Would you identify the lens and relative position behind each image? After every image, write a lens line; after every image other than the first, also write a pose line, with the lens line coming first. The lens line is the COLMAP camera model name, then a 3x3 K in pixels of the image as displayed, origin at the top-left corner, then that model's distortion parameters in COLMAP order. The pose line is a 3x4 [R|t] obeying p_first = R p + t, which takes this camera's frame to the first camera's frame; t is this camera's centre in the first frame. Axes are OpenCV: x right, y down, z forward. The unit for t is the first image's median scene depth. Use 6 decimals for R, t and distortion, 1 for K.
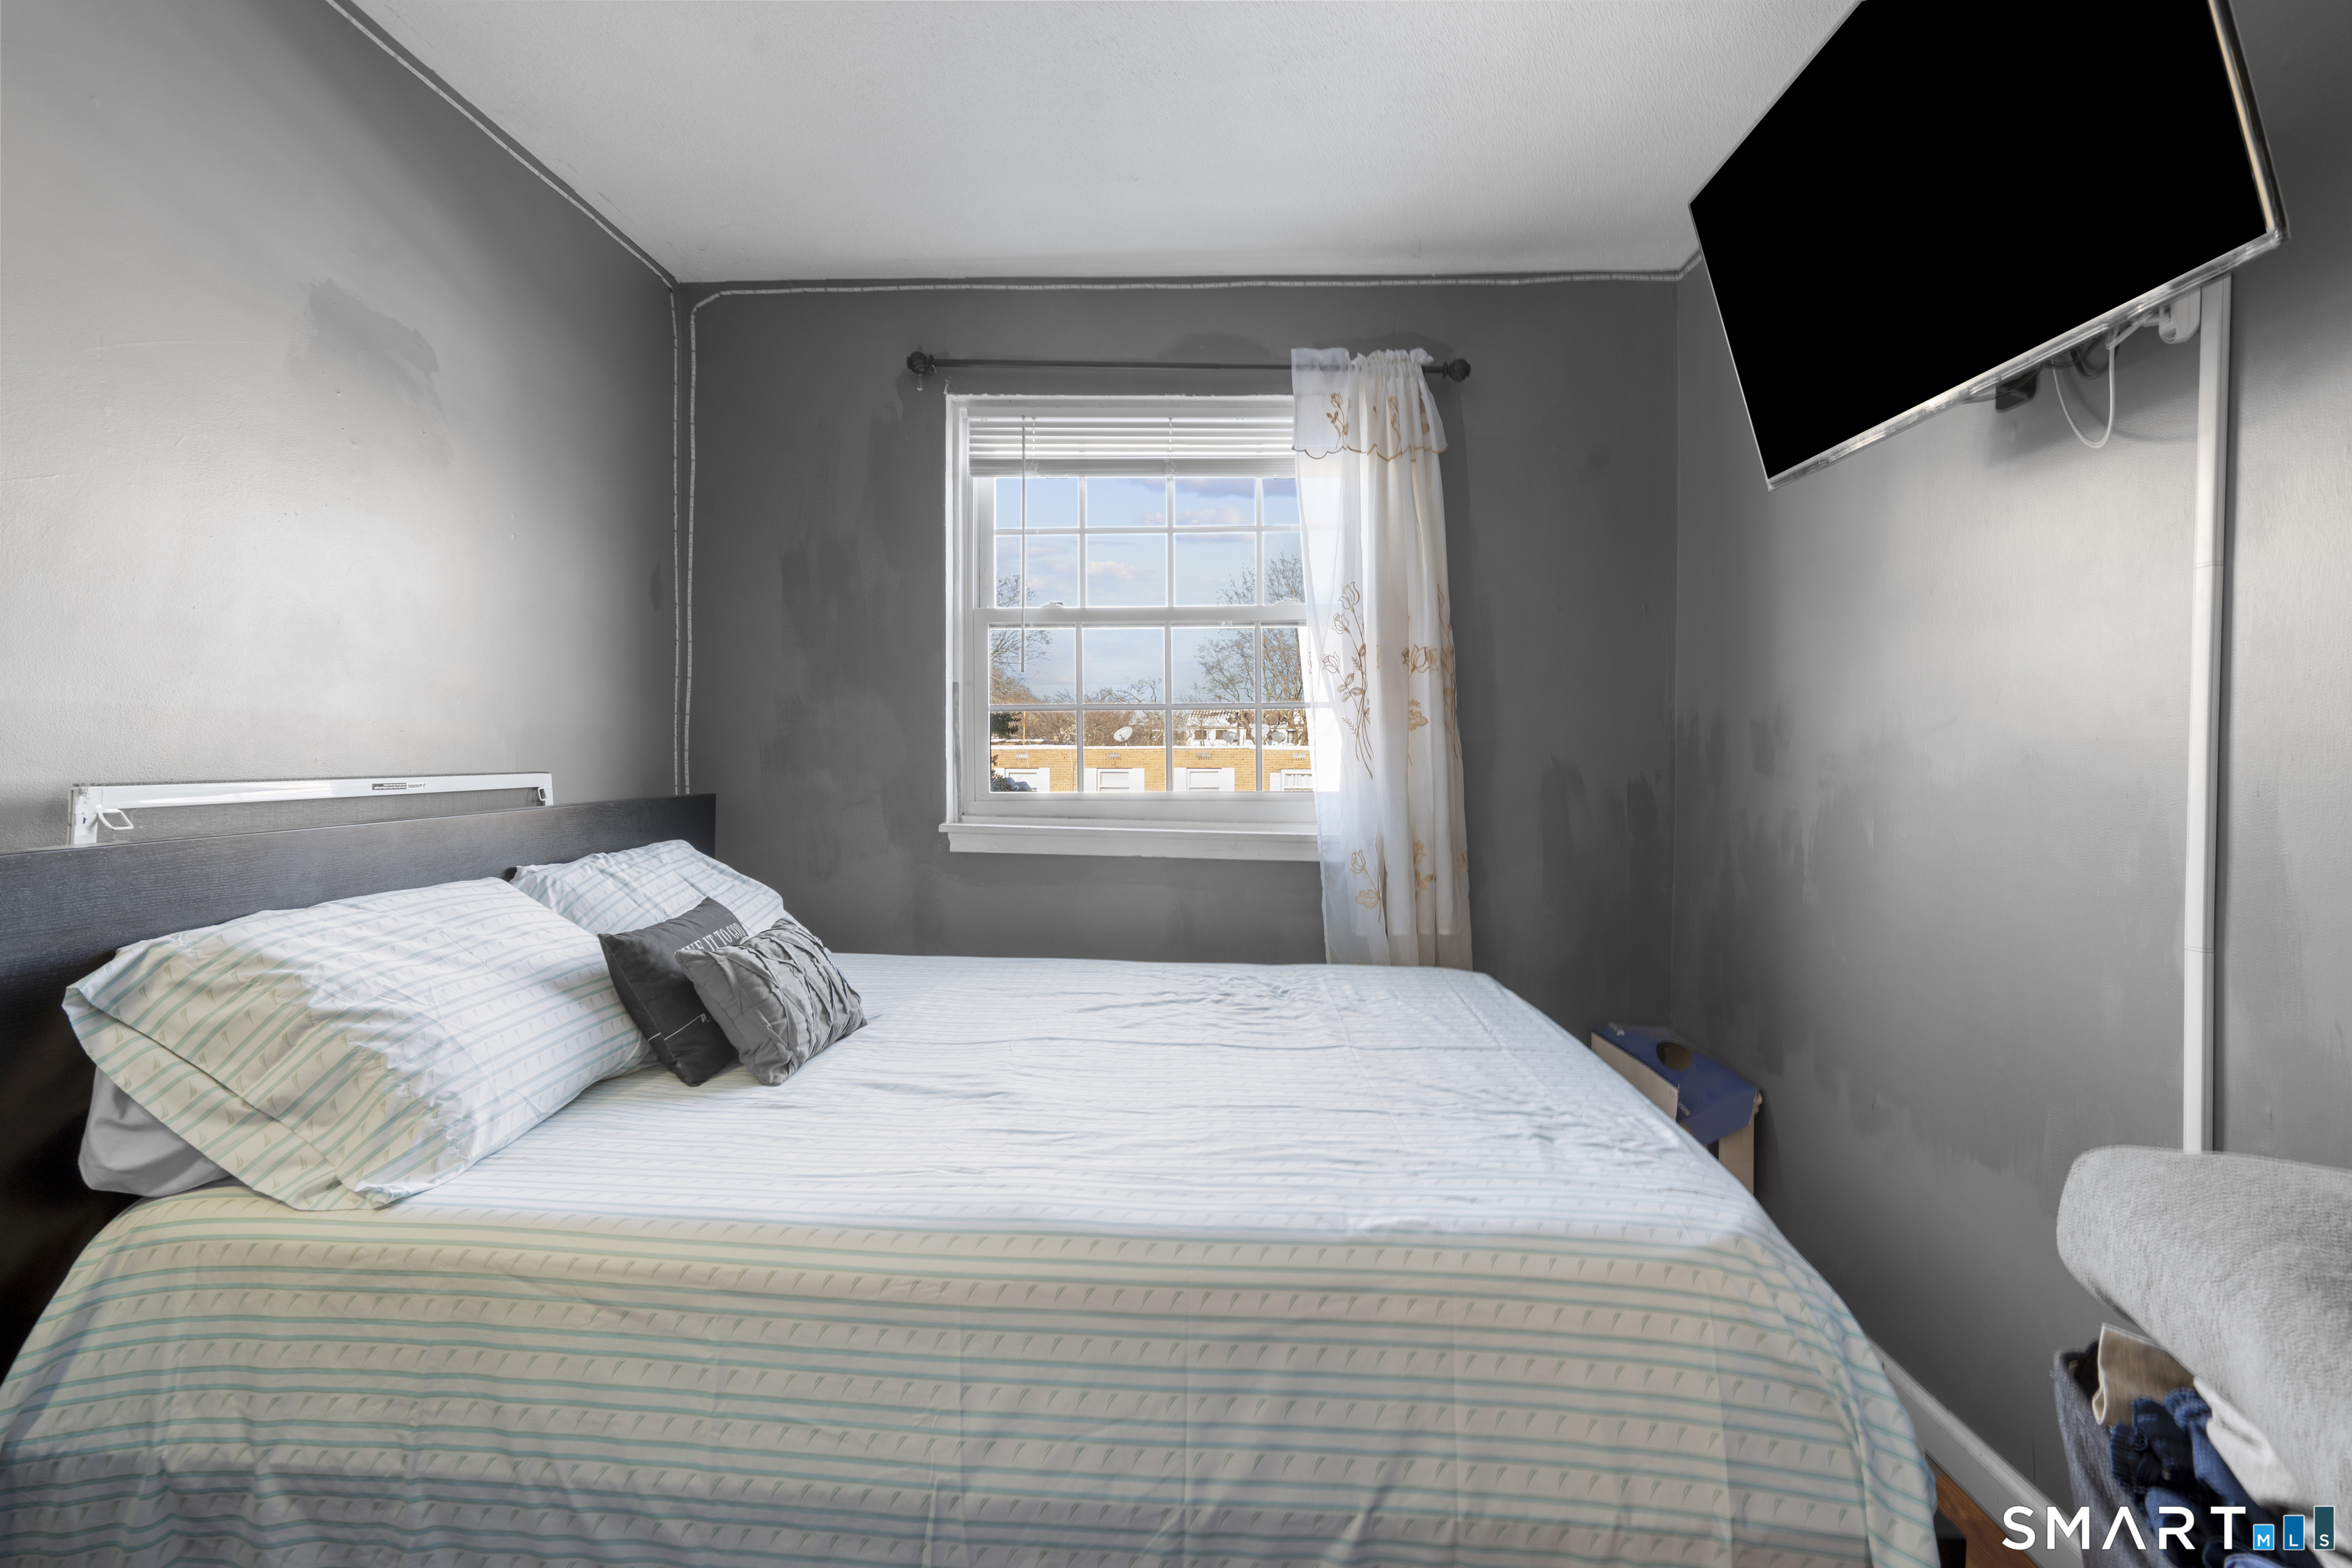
lens RADIAL K [[1062.8, 0, 1178.9], [0, 1062.8, 774.6], [0, 0, 1]] dist [-0.006640, 0.004009]
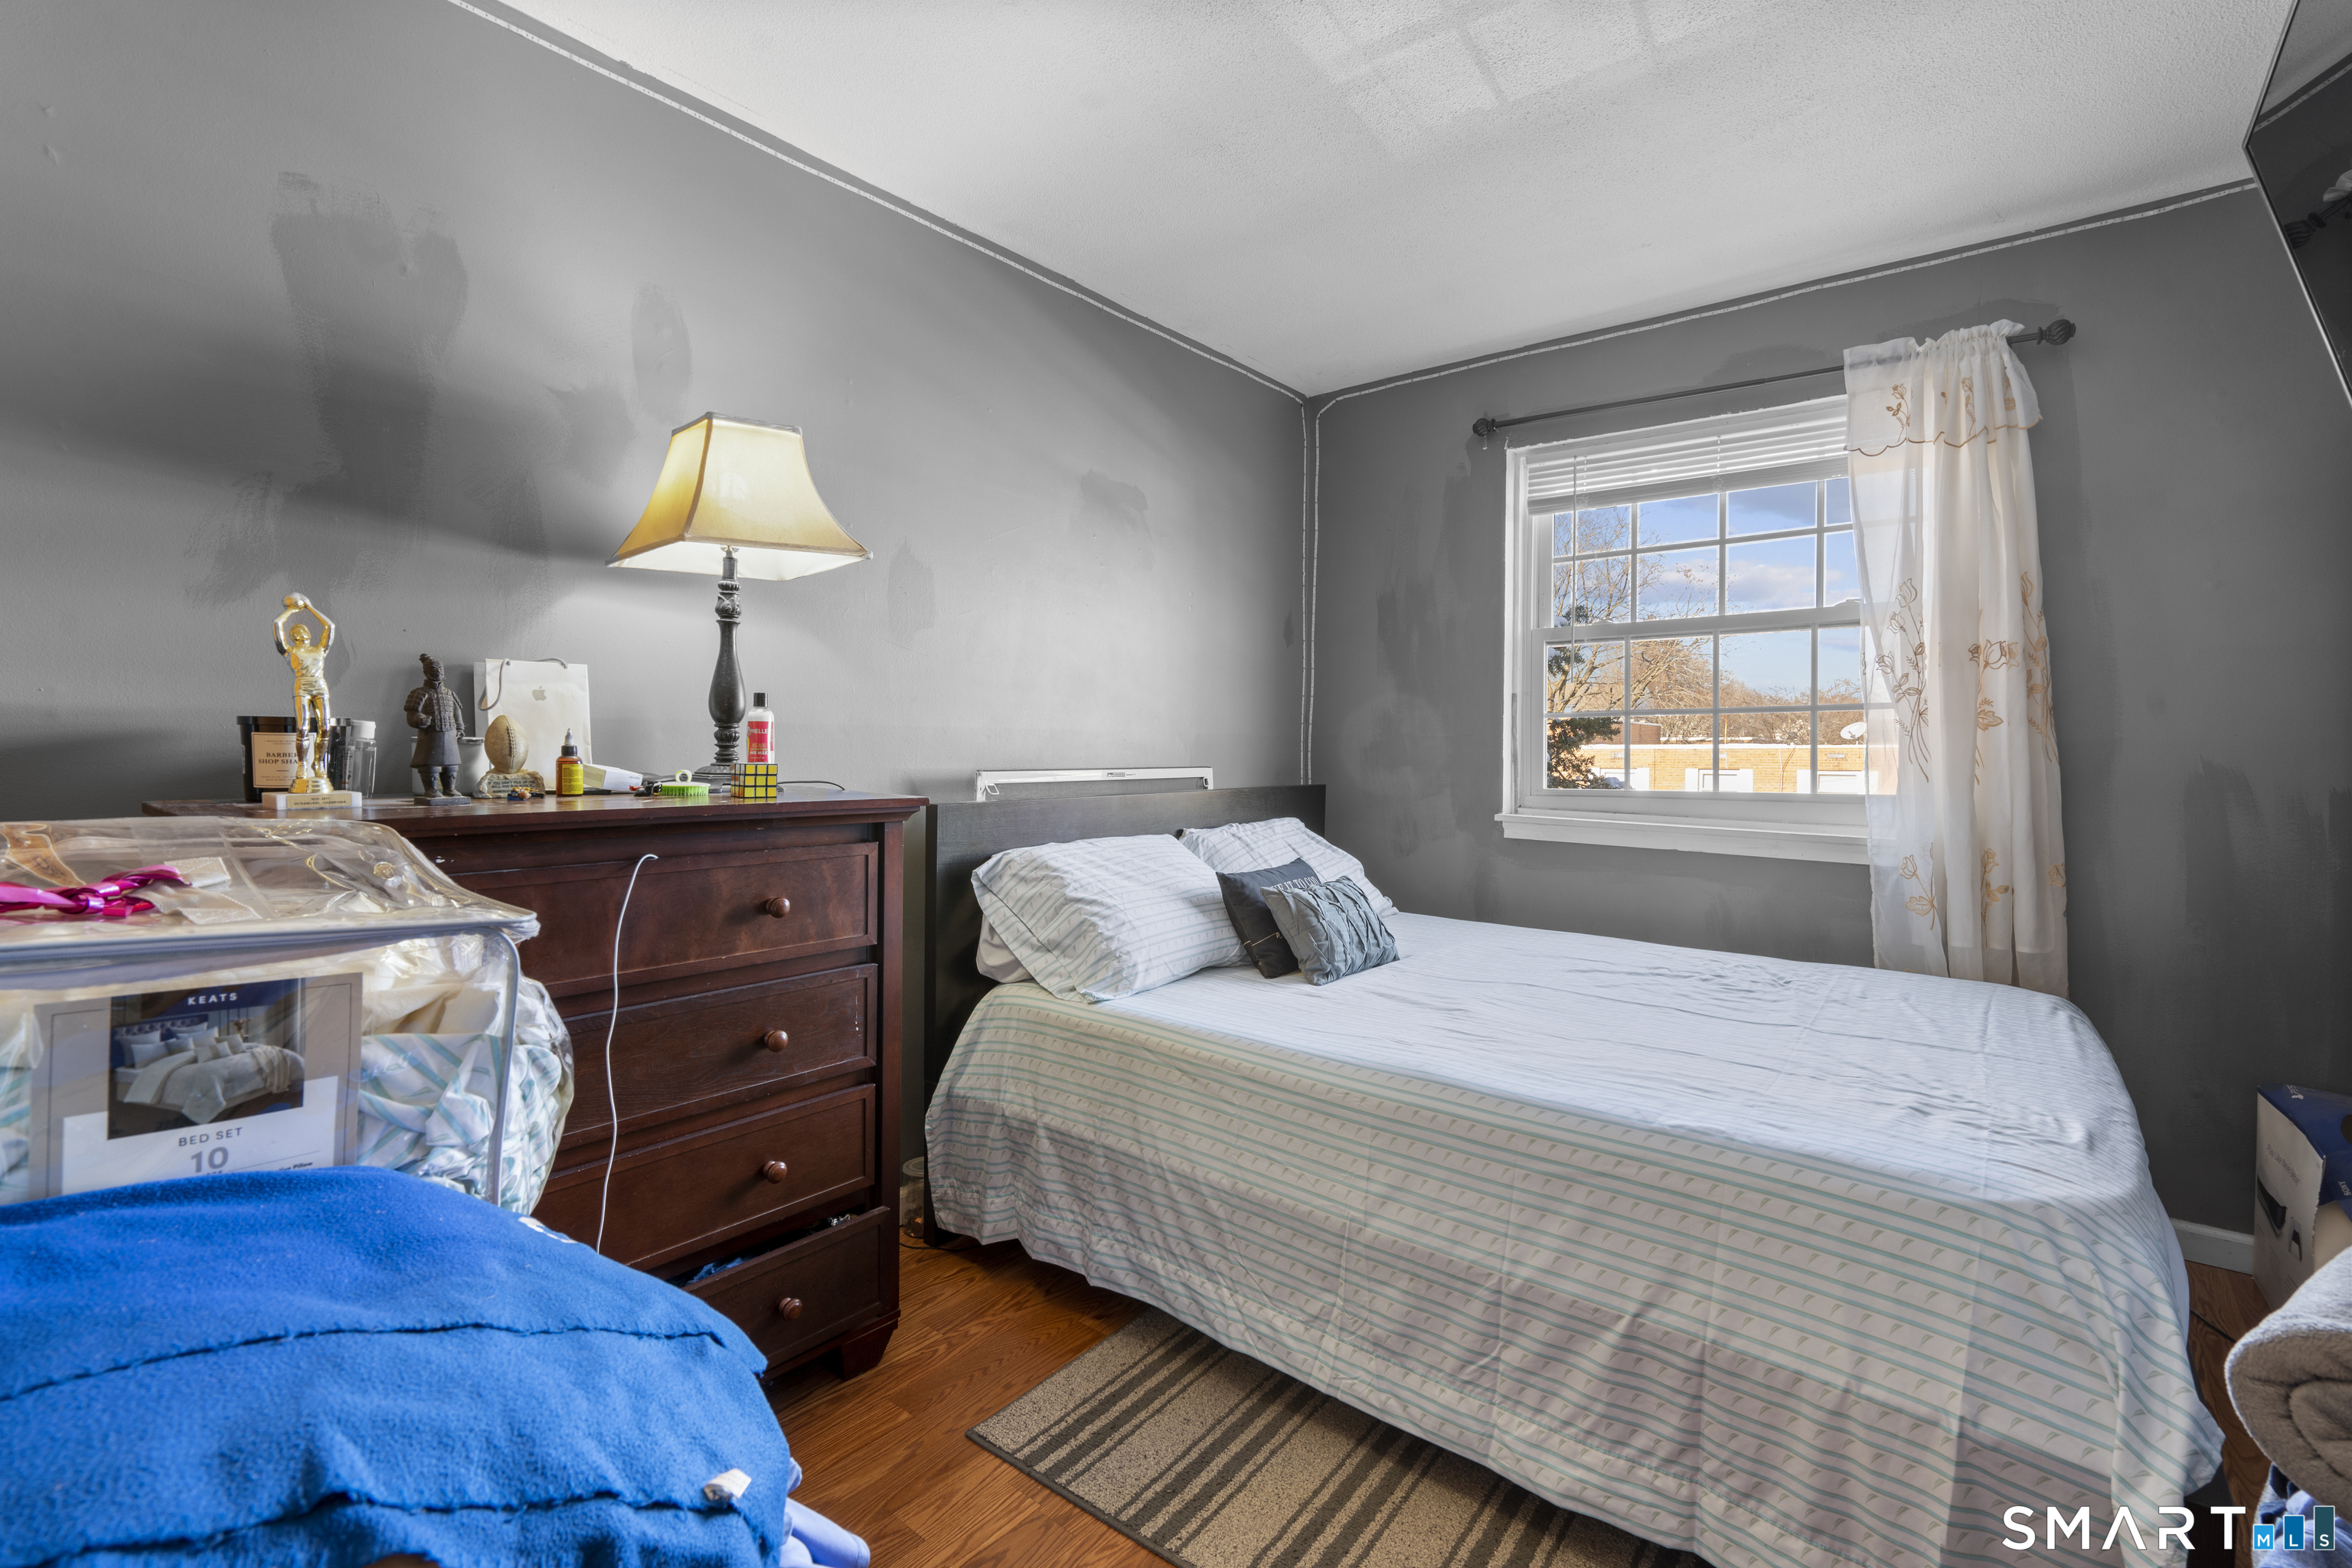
lens RADIAL K [[1062.8, 0, 1178.9], [0, 1062.8, 774.6], [0, 0, 1]] dist [-0.006640, 0.004009]
pose [[0.808438, 0.013161, -0.588435, 0.392760], [-0.012465, 0.999909, 0.005239, 0.001701], [0.588450, 0.003099, 0.808528, -0.349044]]
